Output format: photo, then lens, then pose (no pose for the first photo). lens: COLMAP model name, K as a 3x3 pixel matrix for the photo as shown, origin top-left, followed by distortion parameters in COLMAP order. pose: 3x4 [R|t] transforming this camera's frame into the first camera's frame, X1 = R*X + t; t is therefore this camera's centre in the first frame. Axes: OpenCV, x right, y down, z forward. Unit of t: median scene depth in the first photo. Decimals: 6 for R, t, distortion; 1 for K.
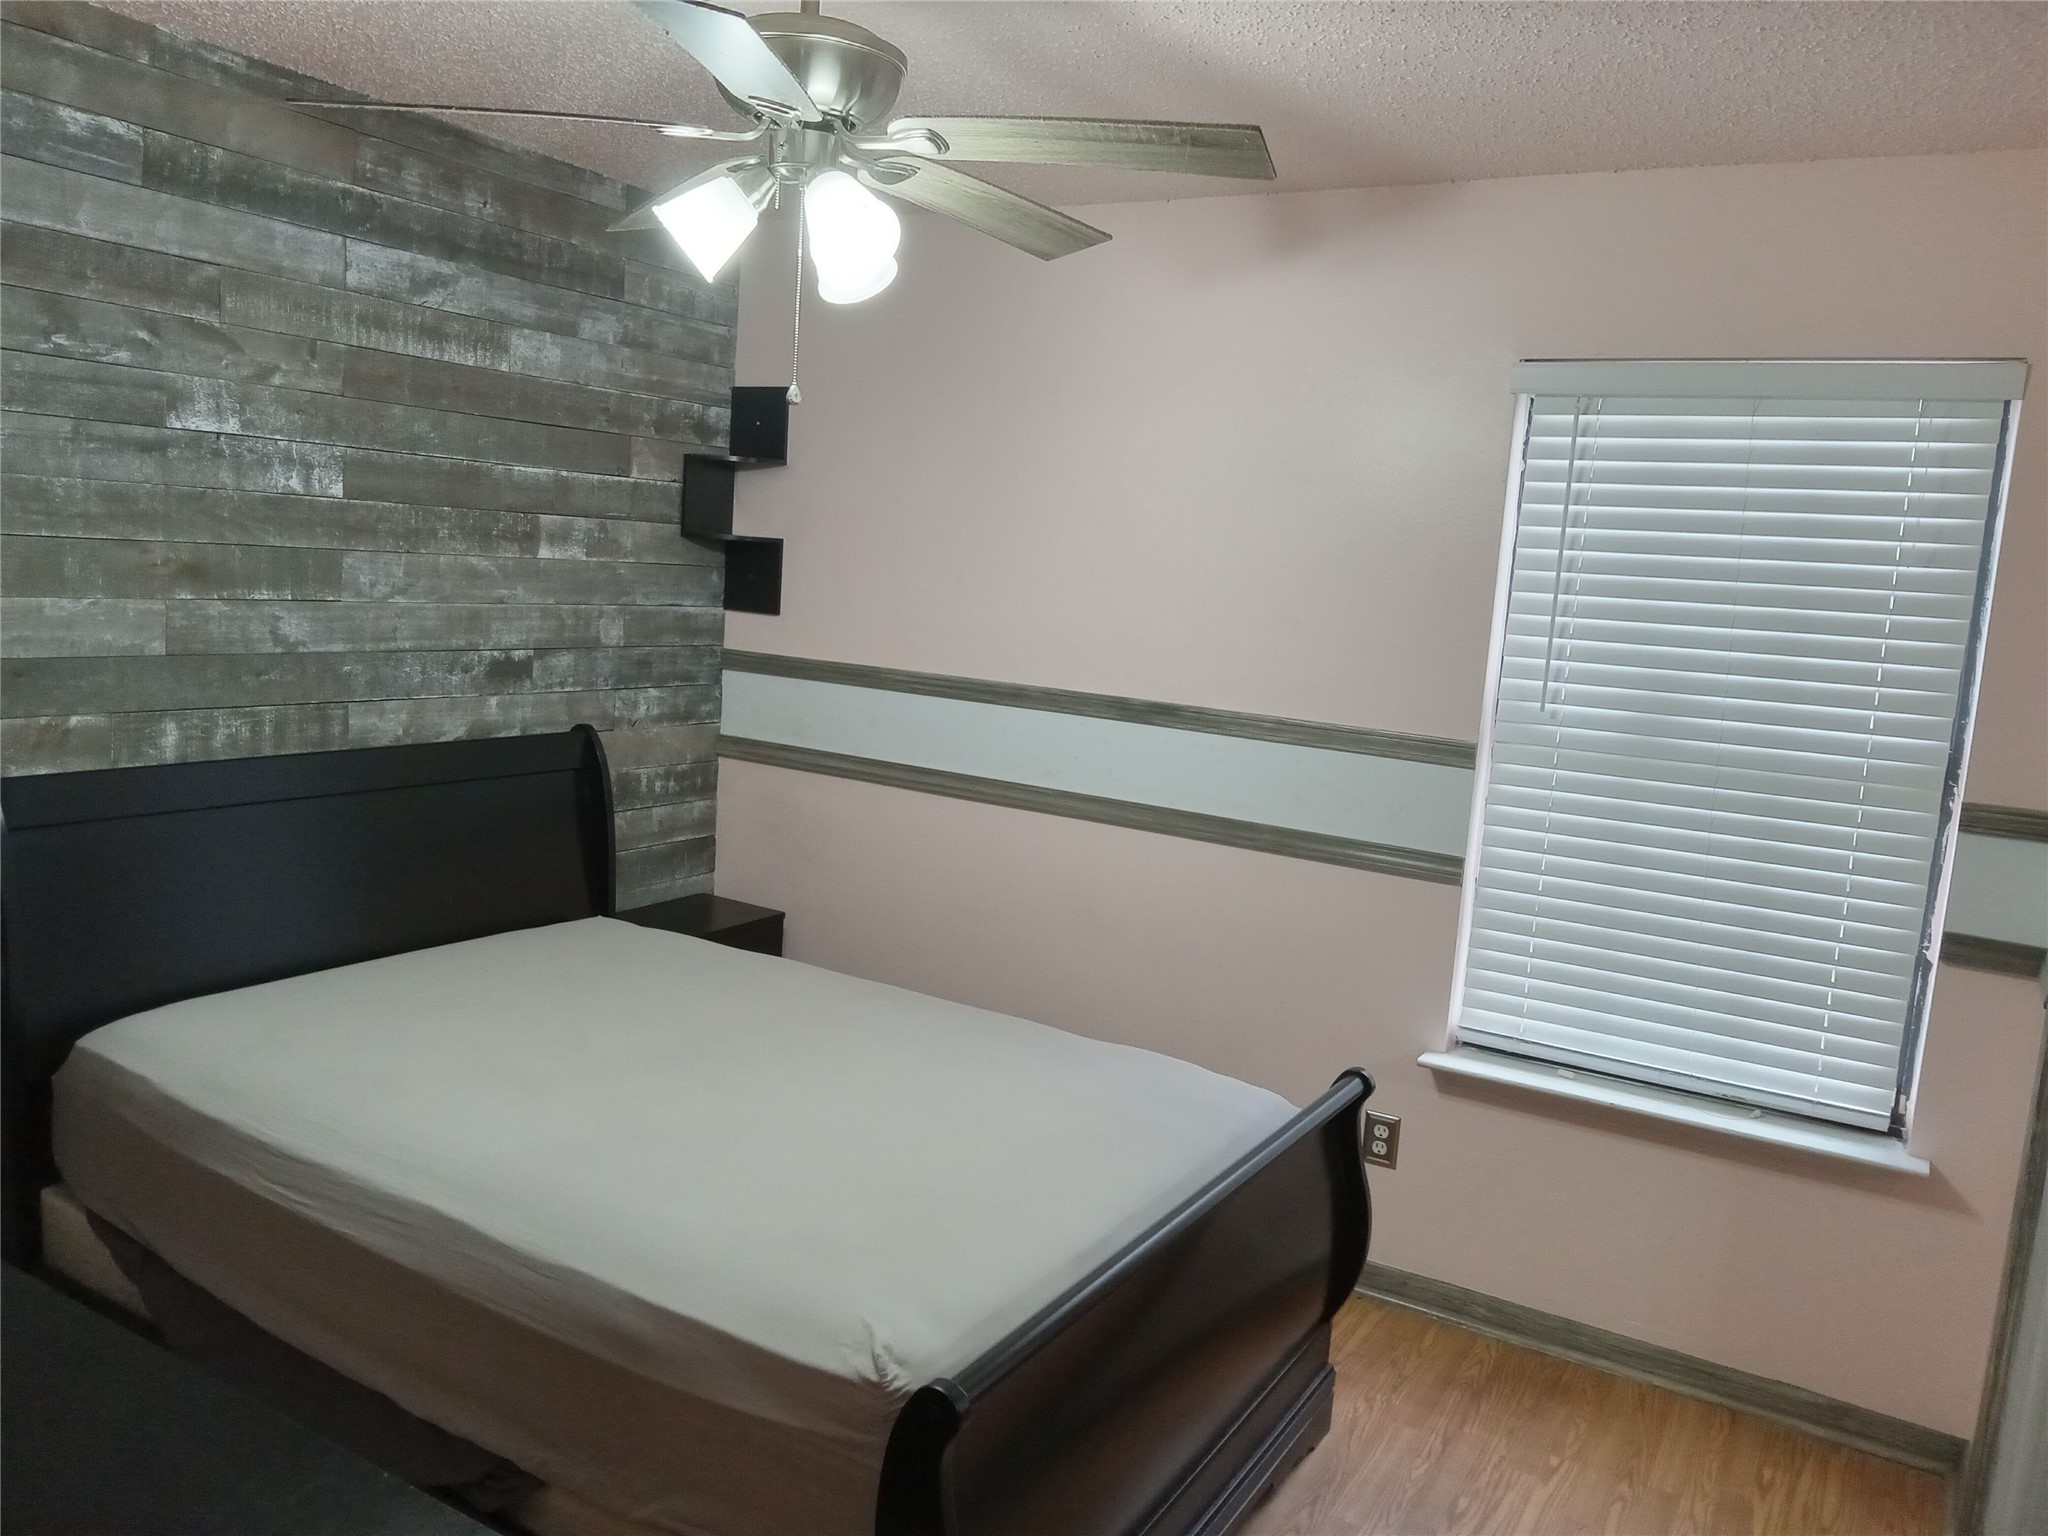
lens RADIAL K [[1540.6, 0, 1022.3], [0, 1540.6, 766.3], [0, 0, 1]] dist [0.000364, -0.005241]
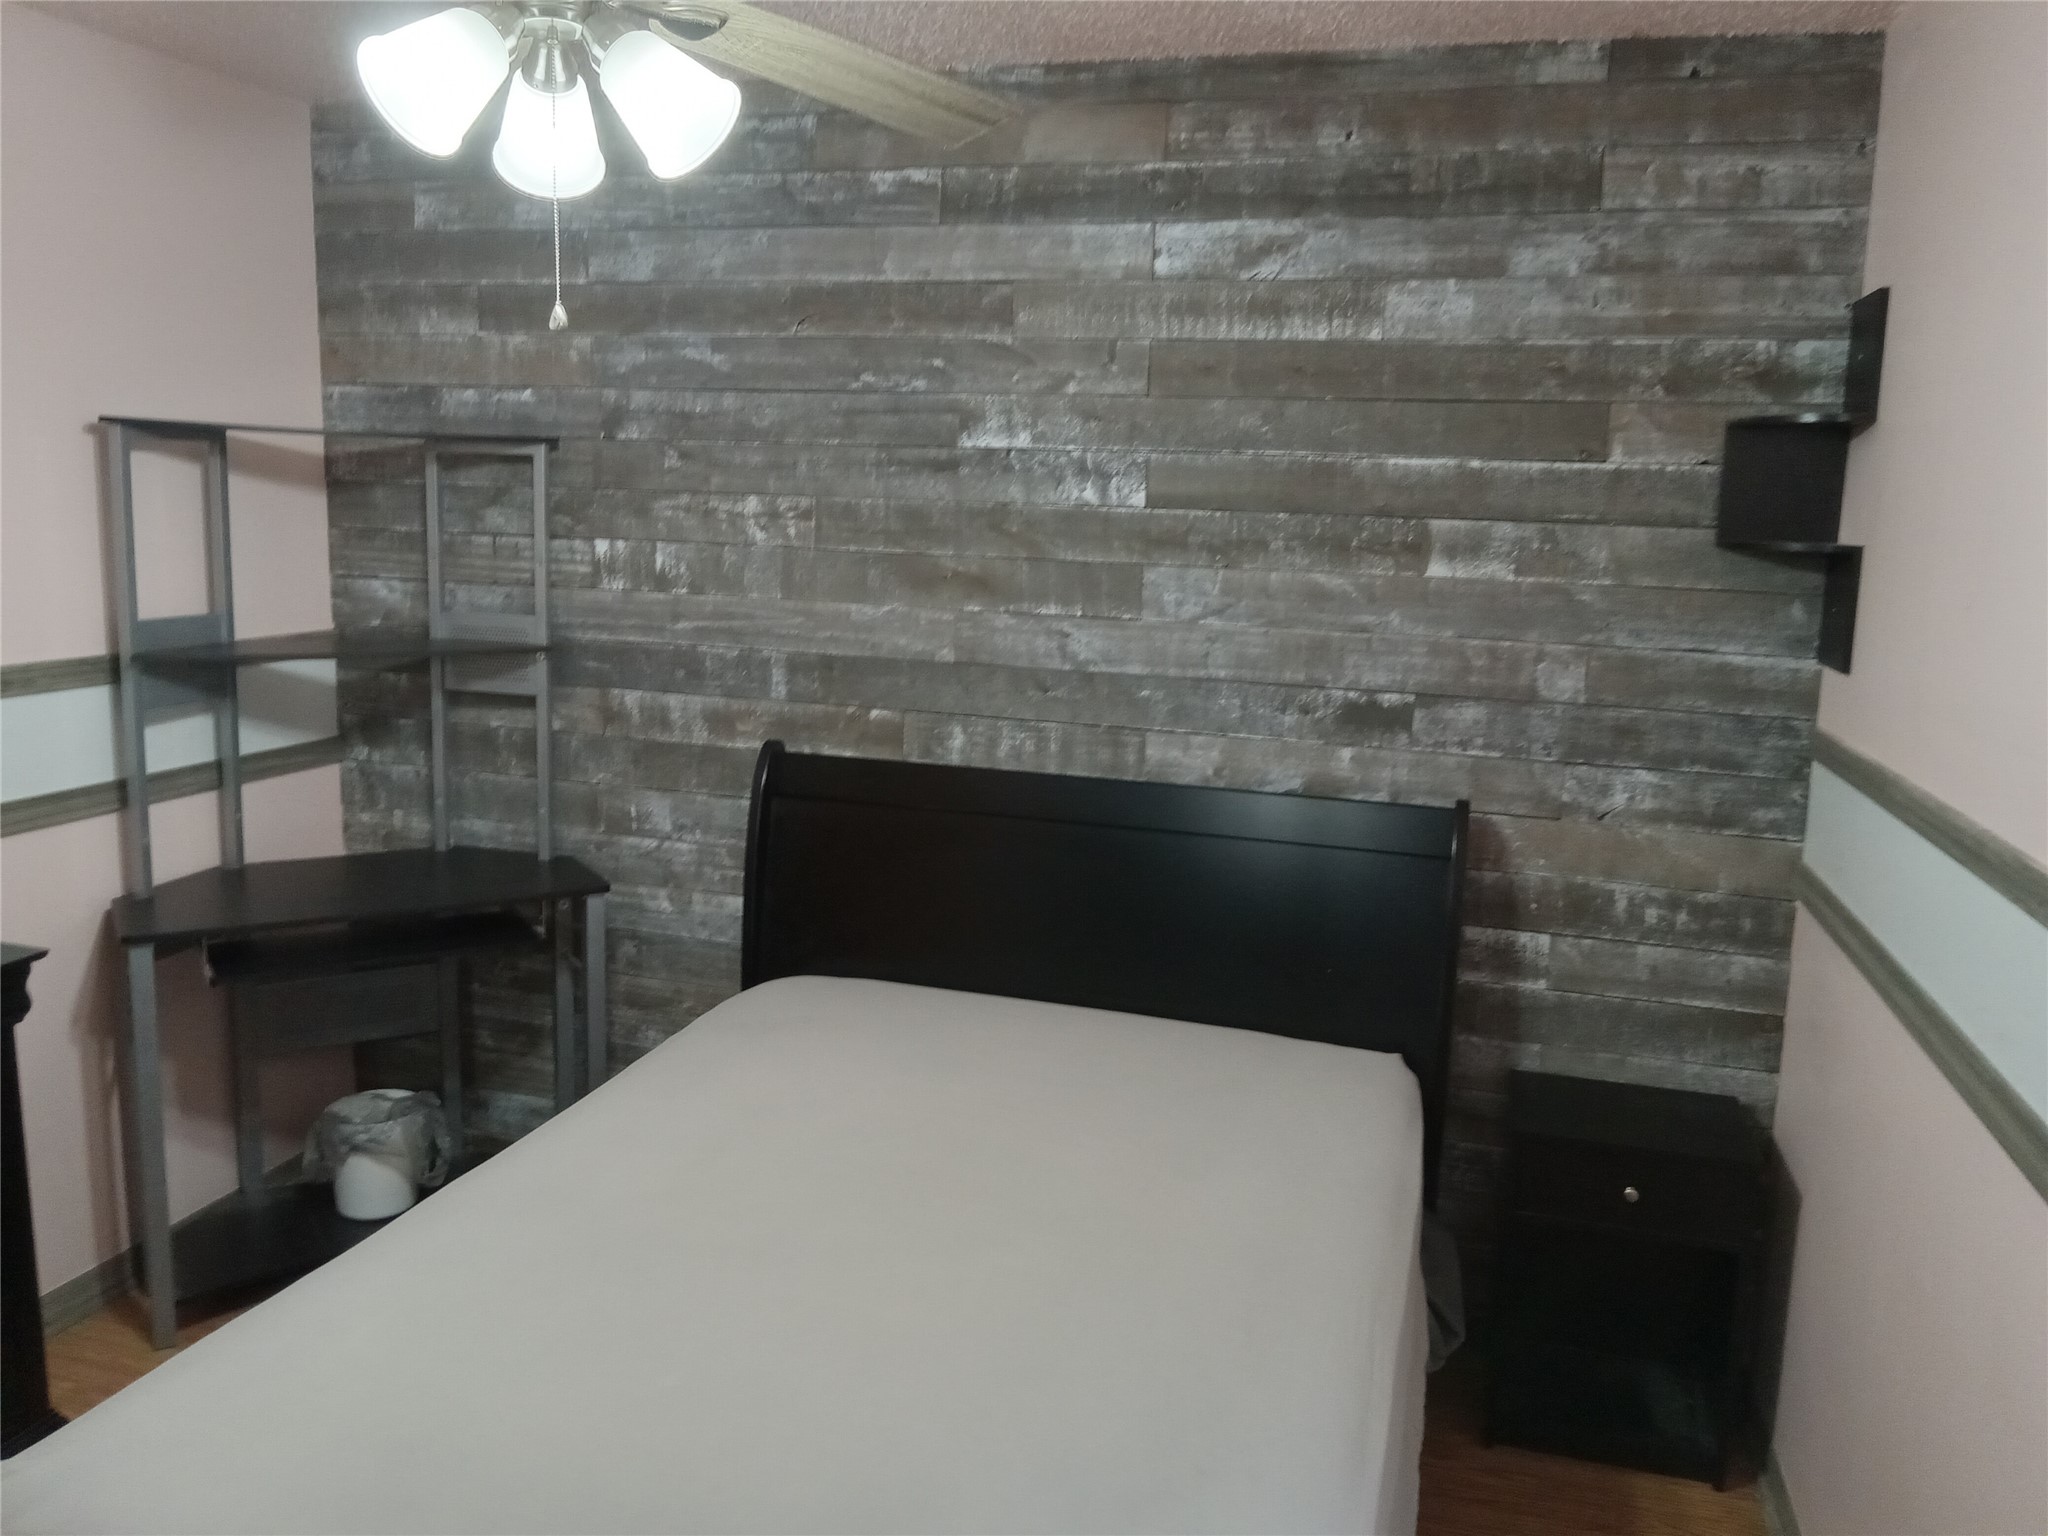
lens RADIAL K [[1540.6, 0, 1022.8], [0, 1540.6, 768.6], [0, 0, 1]] dist [0.000364, -0.005241]
pose [[0.246896, 0.097312, -0.964144, 0.414797], [-0.150035, 0.986786, 0.061177, -0.061493], [0.957357, 0.129551, 0.258233, 0.665938]]
